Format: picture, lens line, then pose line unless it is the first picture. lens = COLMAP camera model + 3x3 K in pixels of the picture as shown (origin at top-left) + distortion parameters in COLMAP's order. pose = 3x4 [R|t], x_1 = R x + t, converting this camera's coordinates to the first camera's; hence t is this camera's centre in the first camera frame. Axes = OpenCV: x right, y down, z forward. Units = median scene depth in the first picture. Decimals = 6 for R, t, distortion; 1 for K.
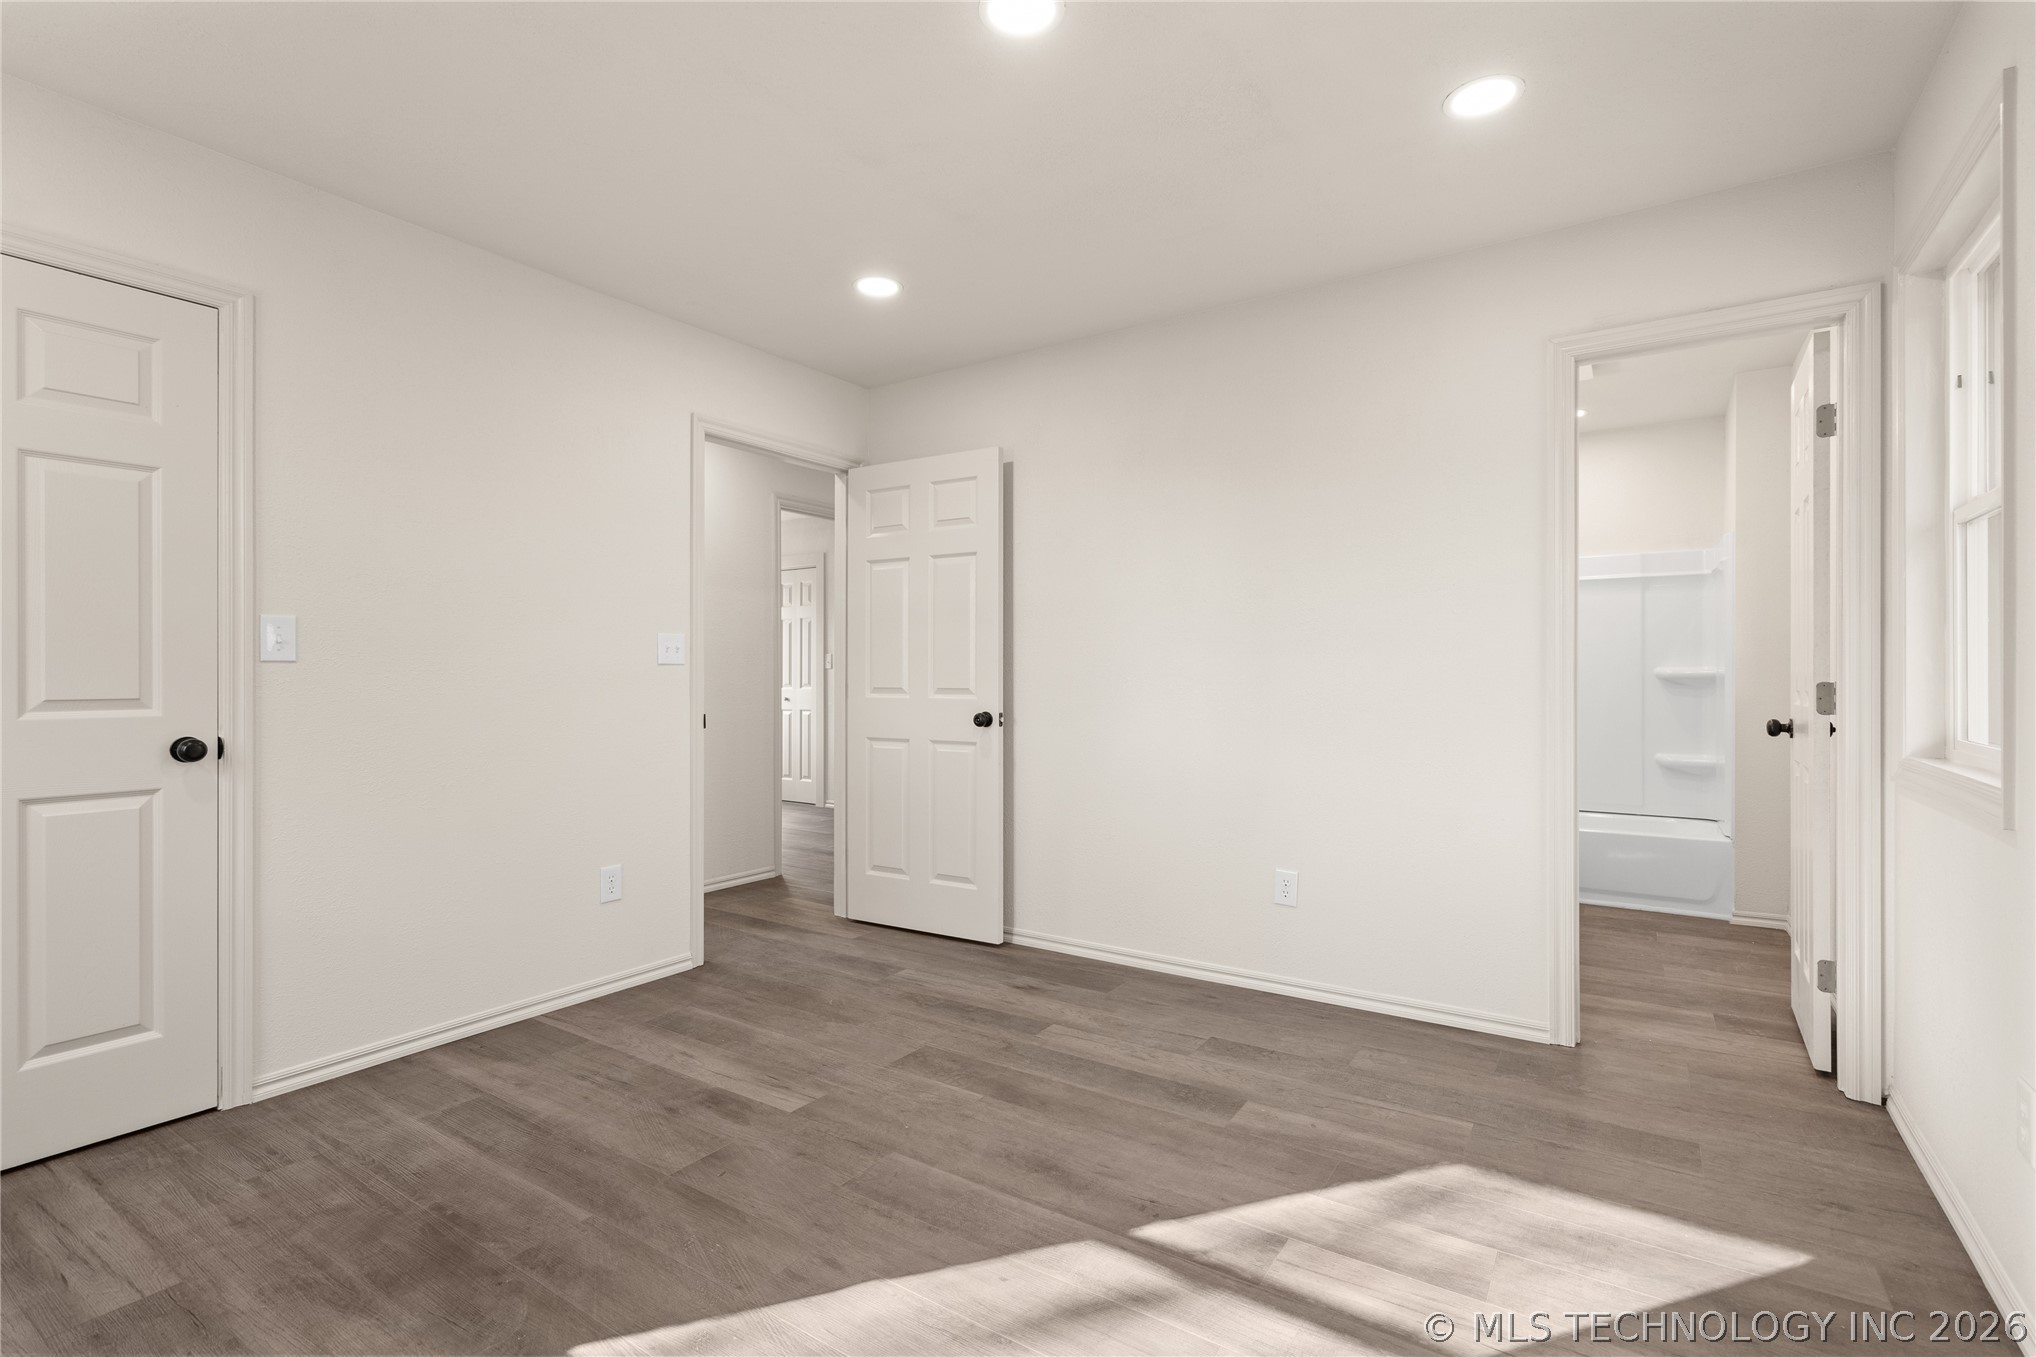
lens RADIAL K [[947.3, 0, 1018.0], [0, 947.3, 678.5], [0, 0, 1]] dist [0.020898, 0.000103]
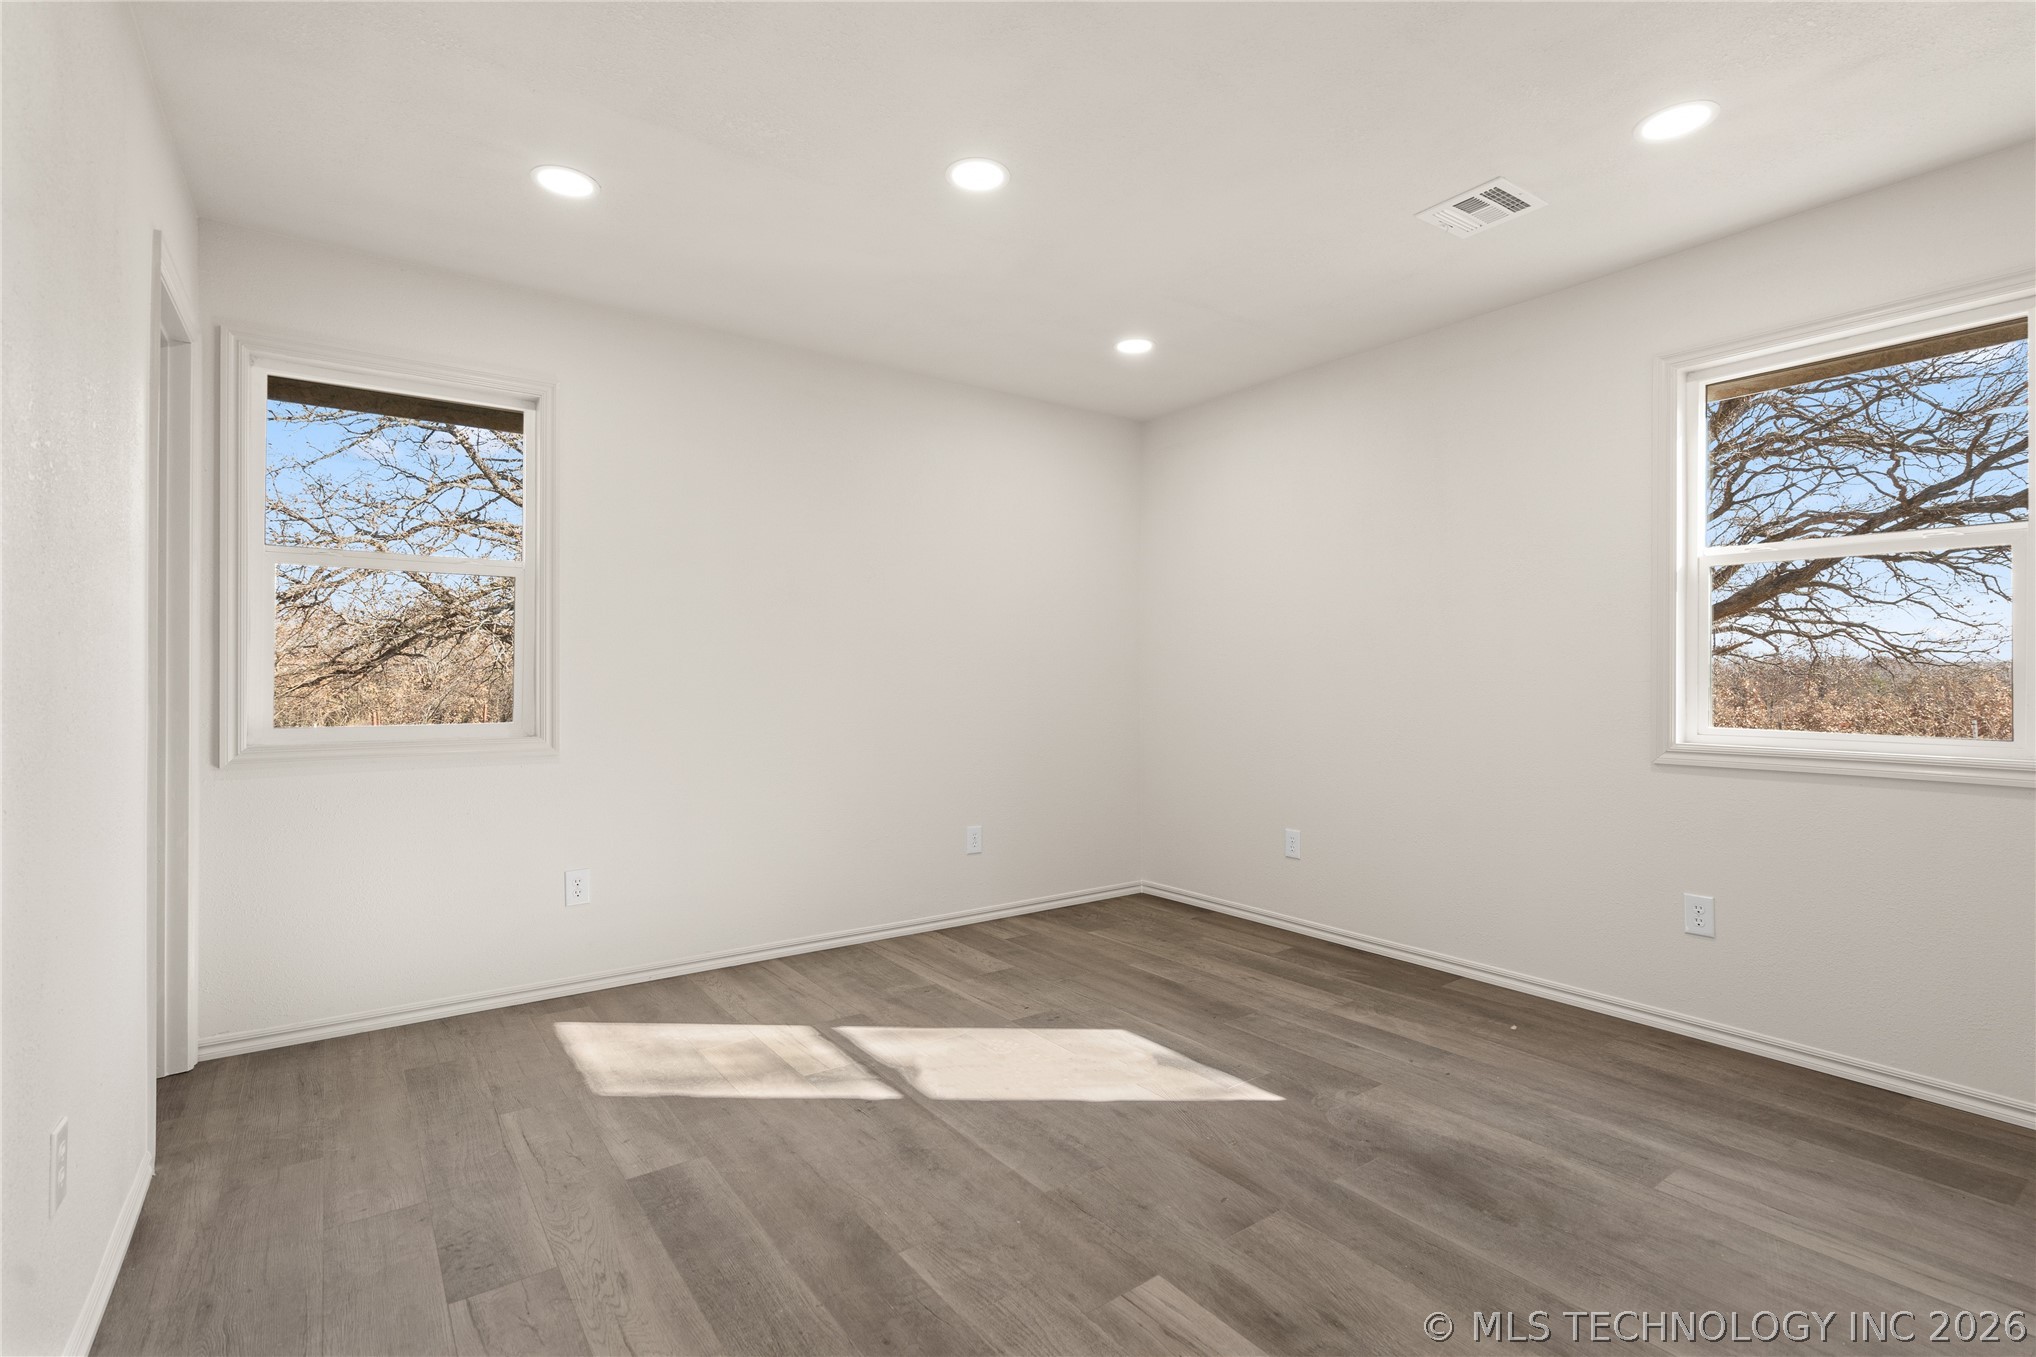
lens RADIAL K [[947.3, 0, 1018.0], [0, 947.3, 678.5], [0, 0, 1]] dist [0.020898, 0.000103]
pose [[-0.939167, 0.001962, 0.343455, -0.430480], [0.001693, 0.999998, -0.001082, -0.002752], [-0.343457, -0.000435, -0.939168, 1.902314]]
